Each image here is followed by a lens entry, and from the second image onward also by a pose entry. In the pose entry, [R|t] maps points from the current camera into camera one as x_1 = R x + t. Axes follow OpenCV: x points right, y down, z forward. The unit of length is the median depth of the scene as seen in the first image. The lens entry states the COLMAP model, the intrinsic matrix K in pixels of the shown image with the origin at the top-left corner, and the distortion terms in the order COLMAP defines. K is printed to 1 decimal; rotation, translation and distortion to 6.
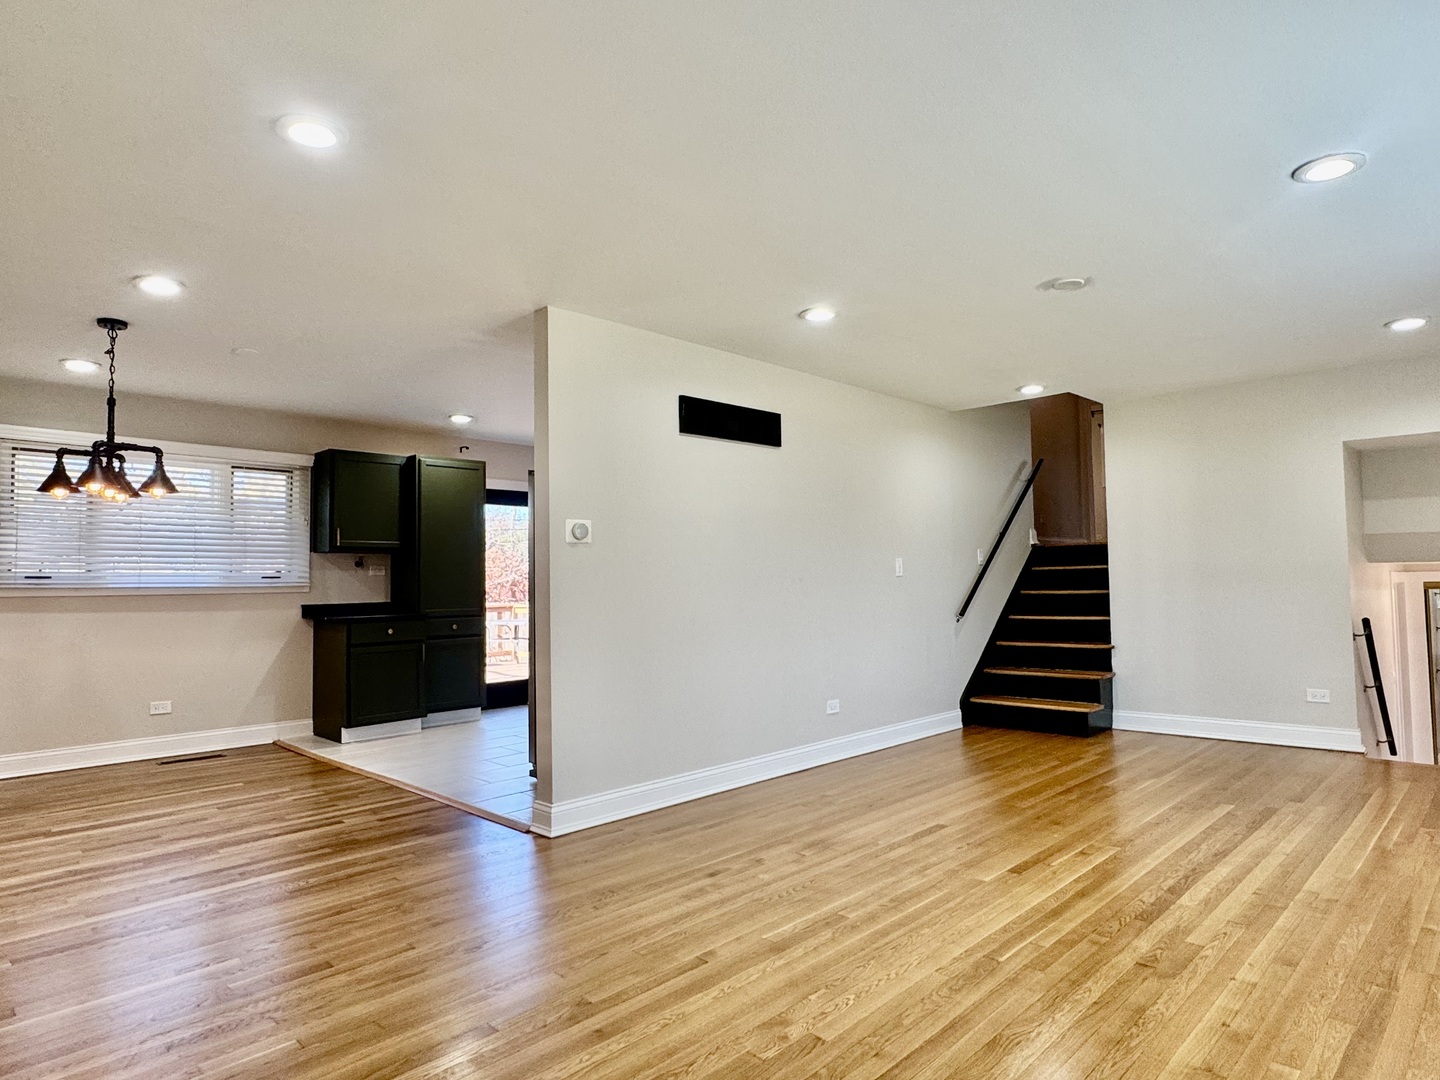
lens RADIAL K [[847.3, 0, 720.0], [0, 847.3, 540.0], [0, 0, 1]] dist [0.002976, -0.000510]
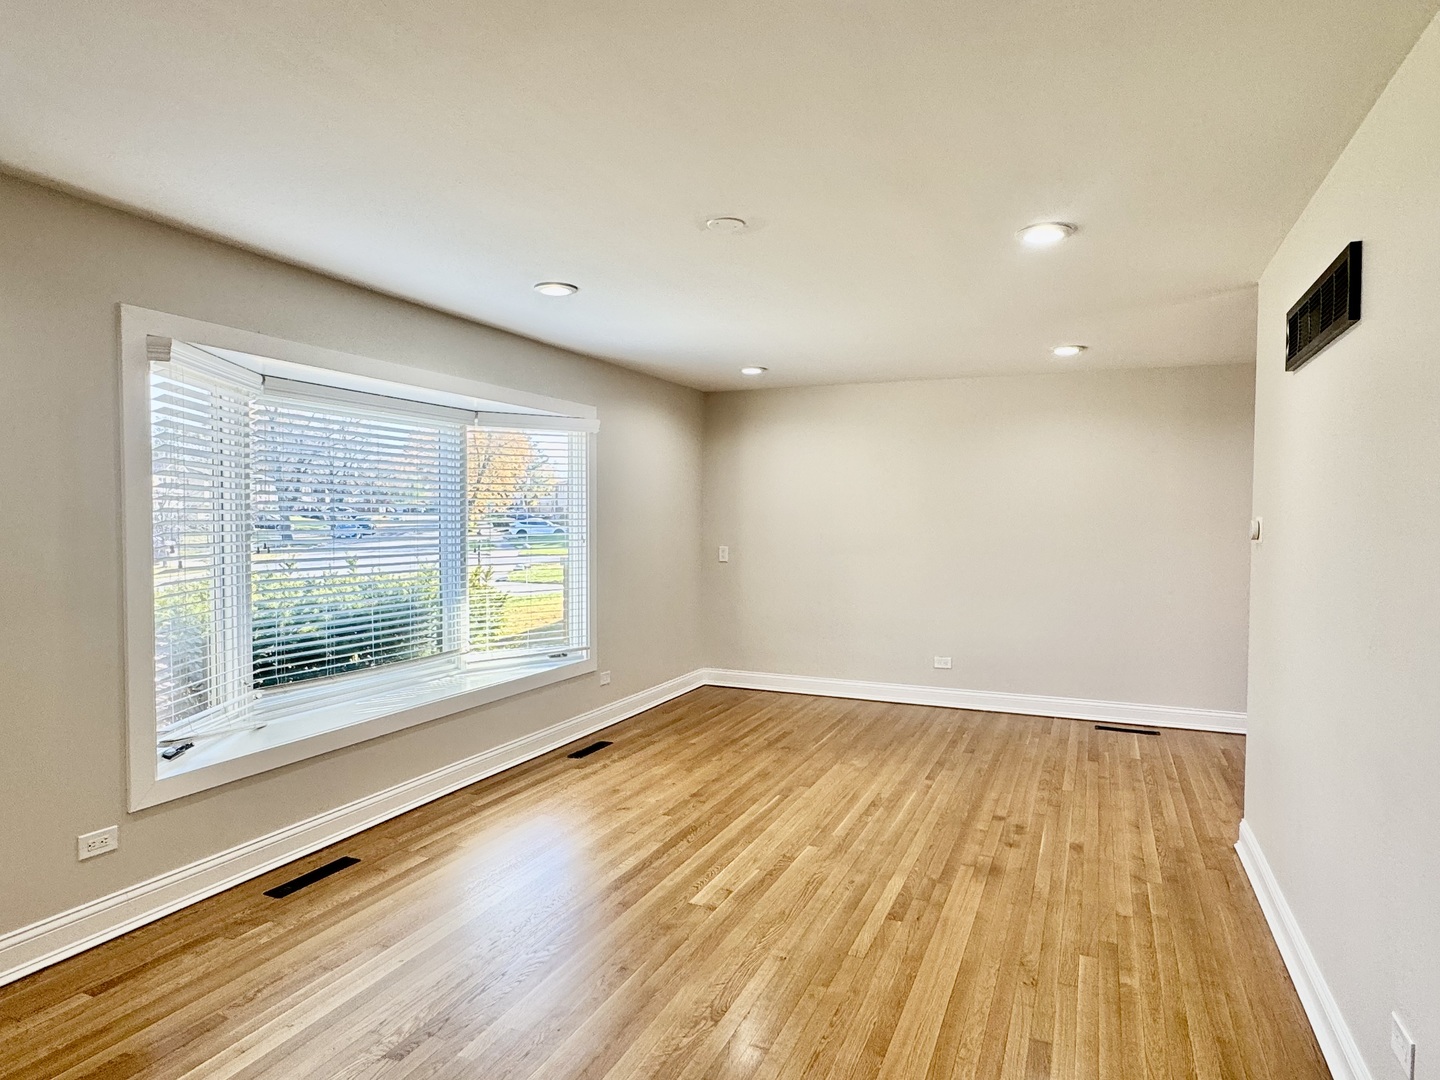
lens RADIAL K [[883.9, 0, 718.4], [0, 883.9, 536.5], [0, 0, 1]] dist [0.015616, -0.001197]
pose [[-0.932645, 0.014024, -0.360522, 0.739158], [0.022396, 0.999568, -0.019053, 0.001420], [0.360099, -0.025844, -0.932556, 1.802254]]
